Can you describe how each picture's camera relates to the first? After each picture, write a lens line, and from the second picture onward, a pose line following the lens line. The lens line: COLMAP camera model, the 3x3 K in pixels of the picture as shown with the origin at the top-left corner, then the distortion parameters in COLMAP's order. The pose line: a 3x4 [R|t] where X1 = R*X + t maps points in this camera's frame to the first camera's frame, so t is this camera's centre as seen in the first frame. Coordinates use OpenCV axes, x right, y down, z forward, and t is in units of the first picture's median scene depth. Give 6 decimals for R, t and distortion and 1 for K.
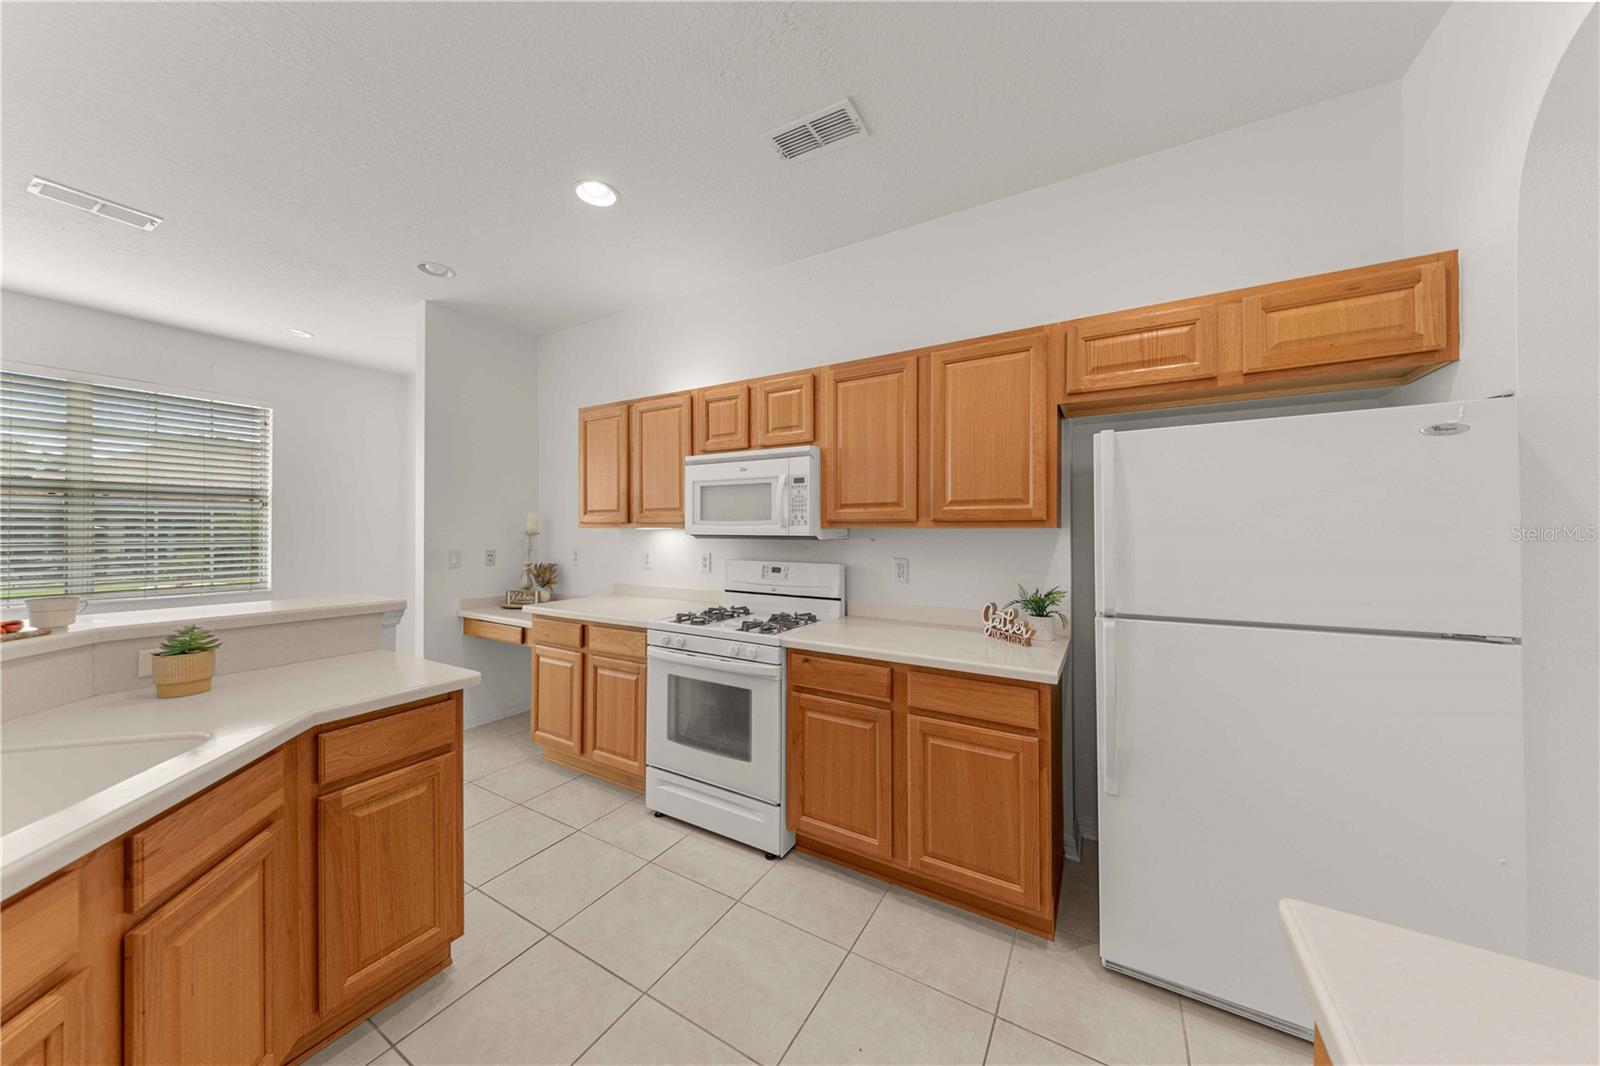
lens RADIAL K [[532.5, 0, 805.5], [0, 532.5, 524.4], [0, 0, 1]] dist [0.021741, -0.000001]
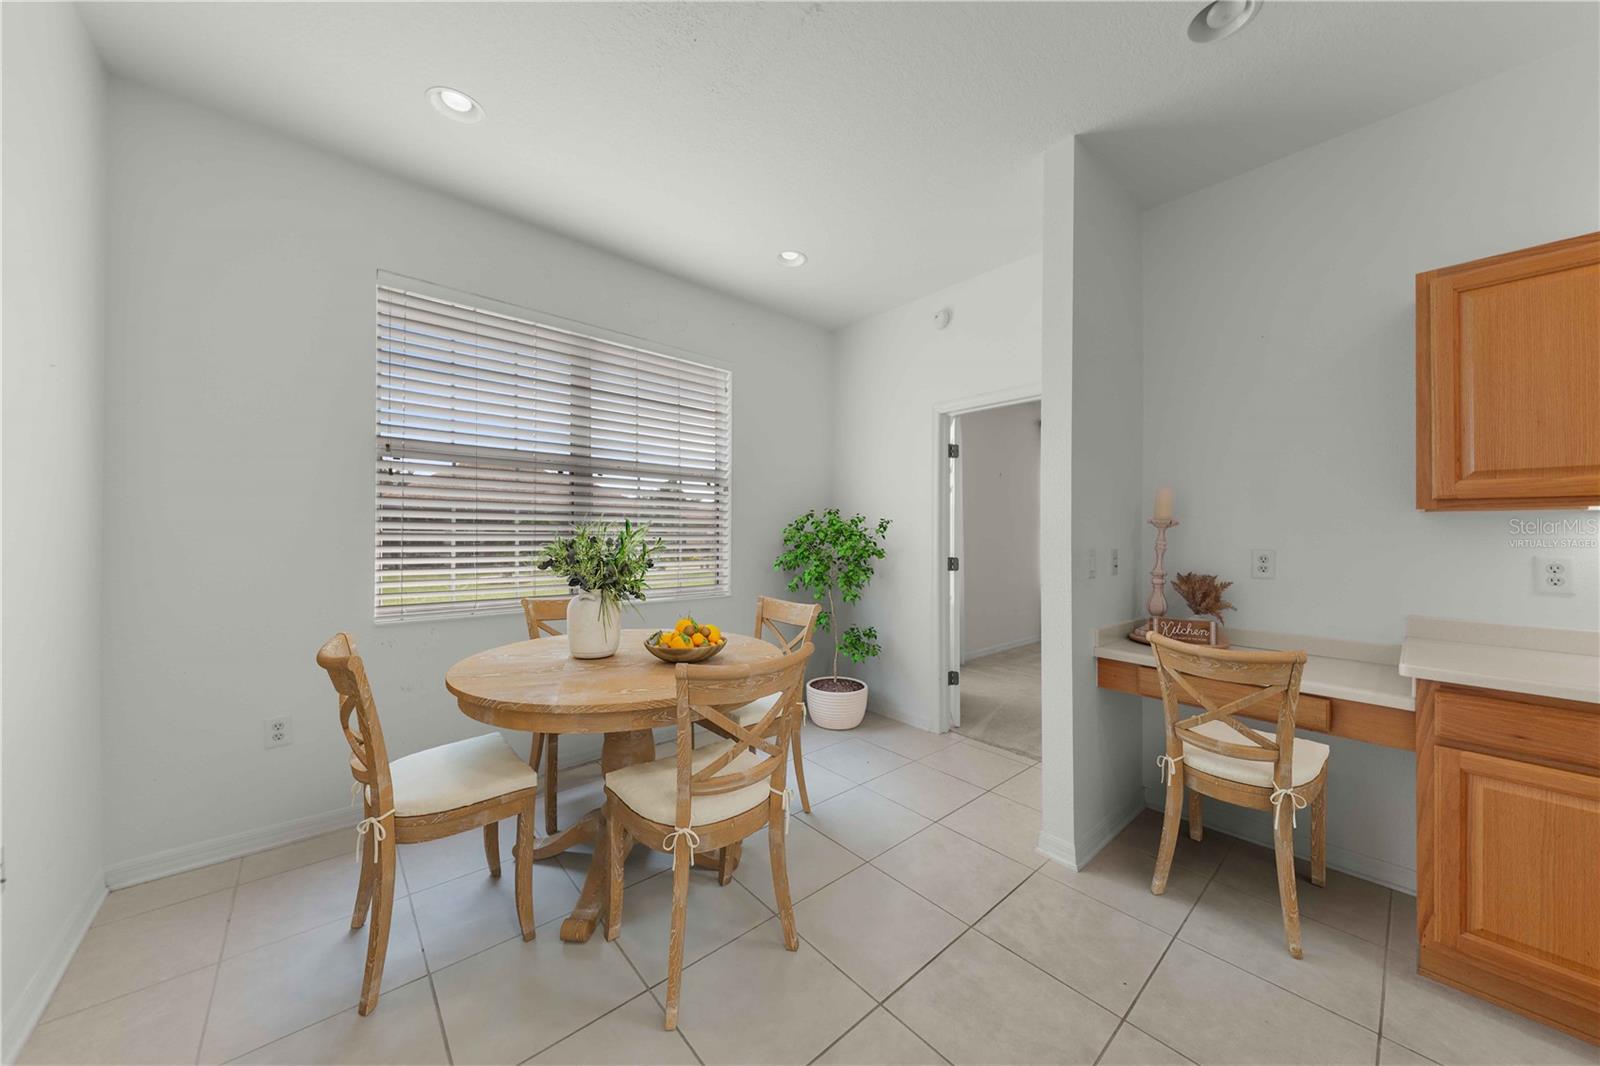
lens RADIAL K [[553.5, 0, 800.0], [0, 553.5, 533.0], [0, 0, 1]] dist [0.000202, 0.000007]
pose [[0.947509, 0.009735, -0.319581, -0.984721], [-0.008300, 0.999948, 0.005852, 0.038041], [0.319621, -0.002892, 0.947541, 0.383030]]
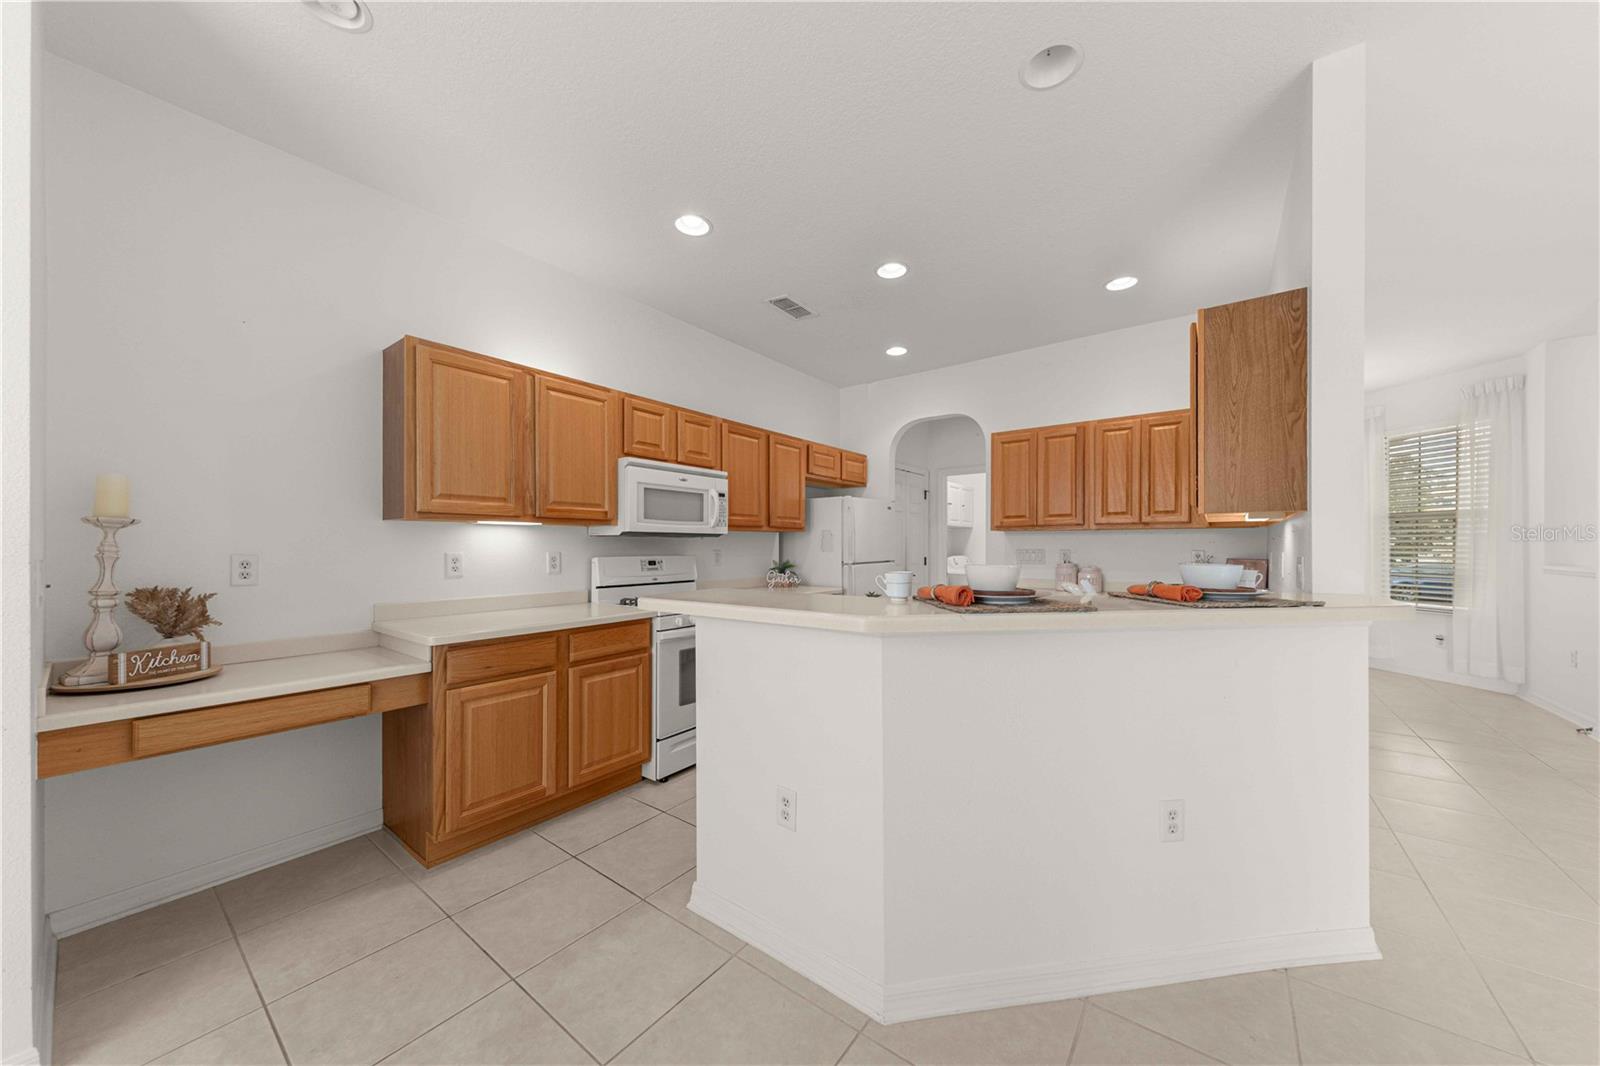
lens RADIAL K [[535.8, 0, 804.0], [0, 535.8, 539.2], [0, 0, 1]] dist [0.000009, -0.000008]
pose [[0.115430, 0.010443, 0.993261, -1.236911], [-0.008277, 0.999920, -0.009551, 0.041817], [-0.993281, -0.007119, 0.115507, 0.536223]]
